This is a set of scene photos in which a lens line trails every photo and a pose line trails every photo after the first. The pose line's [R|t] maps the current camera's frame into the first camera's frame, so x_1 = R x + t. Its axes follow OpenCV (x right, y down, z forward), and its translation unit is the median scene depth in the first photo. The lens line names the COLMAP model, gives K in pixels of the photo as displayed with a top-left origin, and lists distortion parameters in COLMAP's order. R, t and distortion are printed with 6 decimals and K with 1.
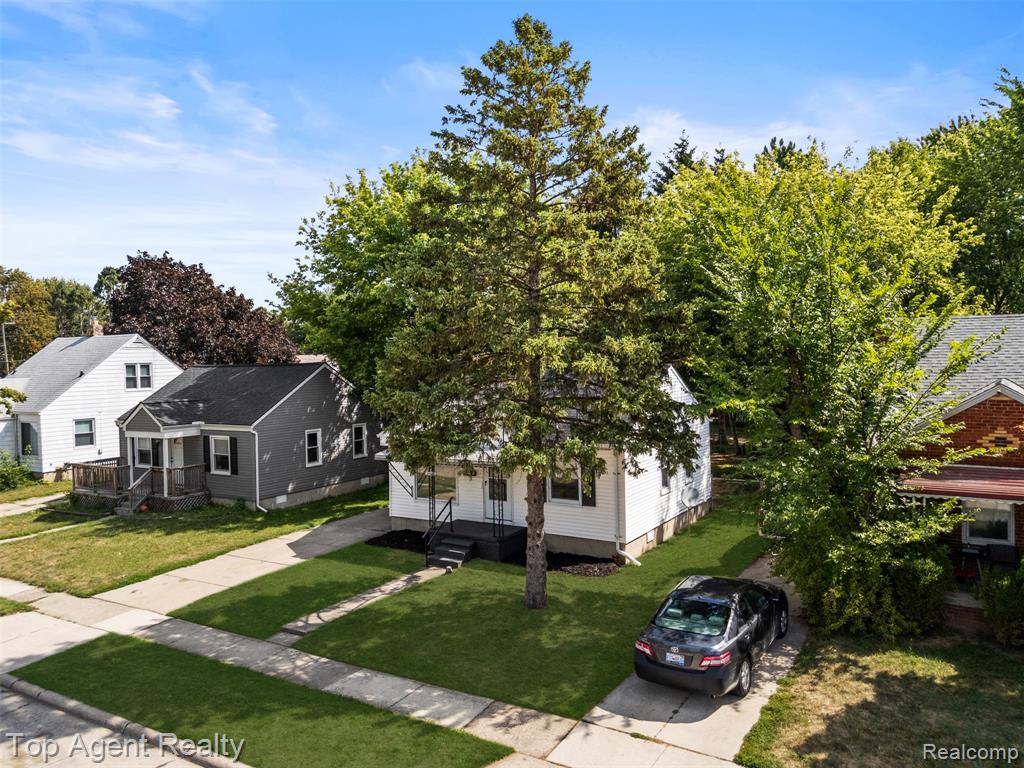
lens RADIAL K [[759.1, 0, 512.0], [0, 759.1, 384.0], [0, 0, 1]] dist [0.022398, -0.000671]
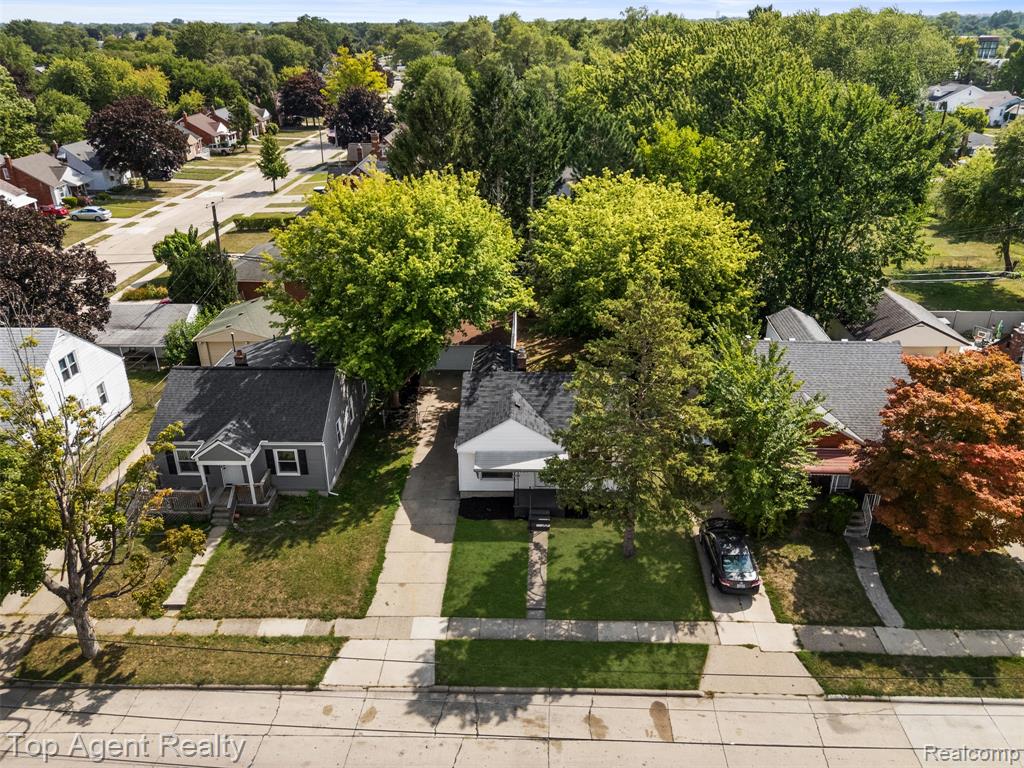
lens RADIAL K [[765.0, 0, 512.0], [0, 765.0, 384.0], [0, 0, 1]] dist [0.072744, -0.080828]
pose [[0.867443, -0.198064, 0.456414, -0.942765], [0.009053, 0.923479, 0.383543, -0.790748], [-0.497454, -0.328569, 0.802858, -0.274364]]
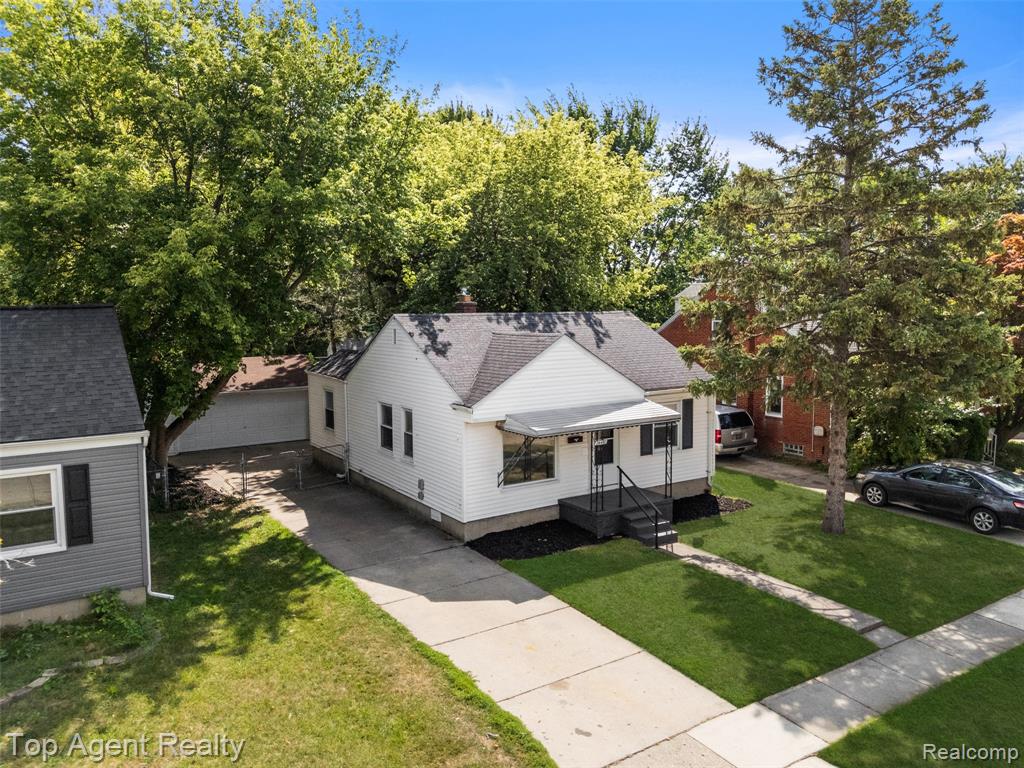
lens RADIAL K [[759.1, 0, 512.0], [0, 759.1, 384.0], [0, 0, 1]] dist [0.022398, -0.000671]
pose [[0.428649, -0.071007, 0.900676, -0.994065], [0.035005, 0.997463, 0.061978, 0.004215], [-0.902793, 0.004961, 0.430048, 0.851944]]
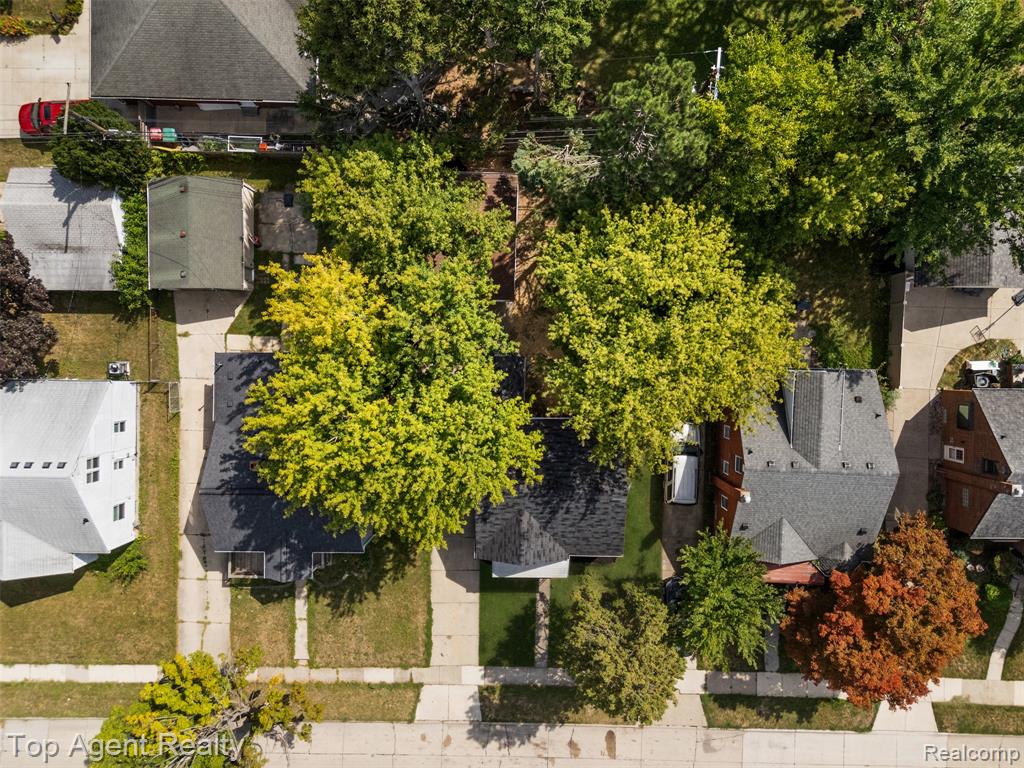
lens RADIAL K [[759.1, 0, 512.0], [0, 759.1, 384.0], [0, 0, 1]] dist [0.022398, -0.000671]
pose [[0.853934, -0.520379, 0.001572, 0.133653], [0.022947, 0.040674, 0.998909, -2.211179], [-0.519875, -0.852966, 0.046674, 1.552072]]
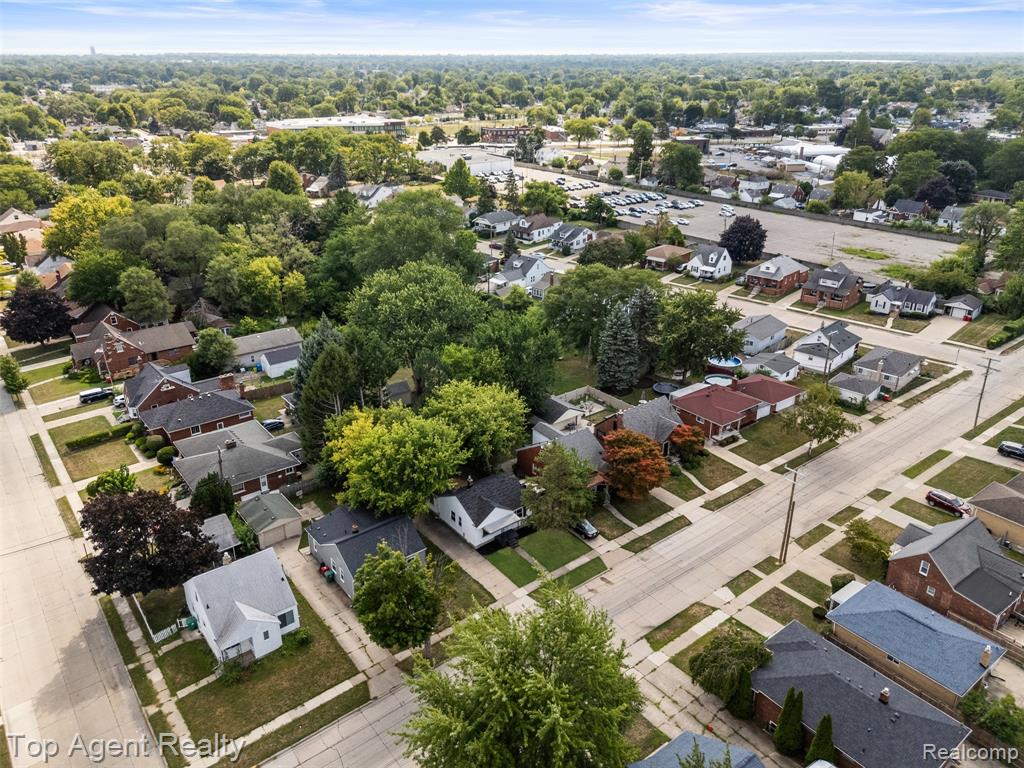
lens RADIAL K [[759.1, 0, 512.0], [0, 759.1, 384.0], [0, 0, 1]] dist [0.022398, -0.000671]
pose [[0.339014, -0.358929, 0.869620, -3.690105], [0.020847, 0.926999, 0.374484, -2.334040], [-0.940550, -0.108826, 0.321748, -0.245575]]
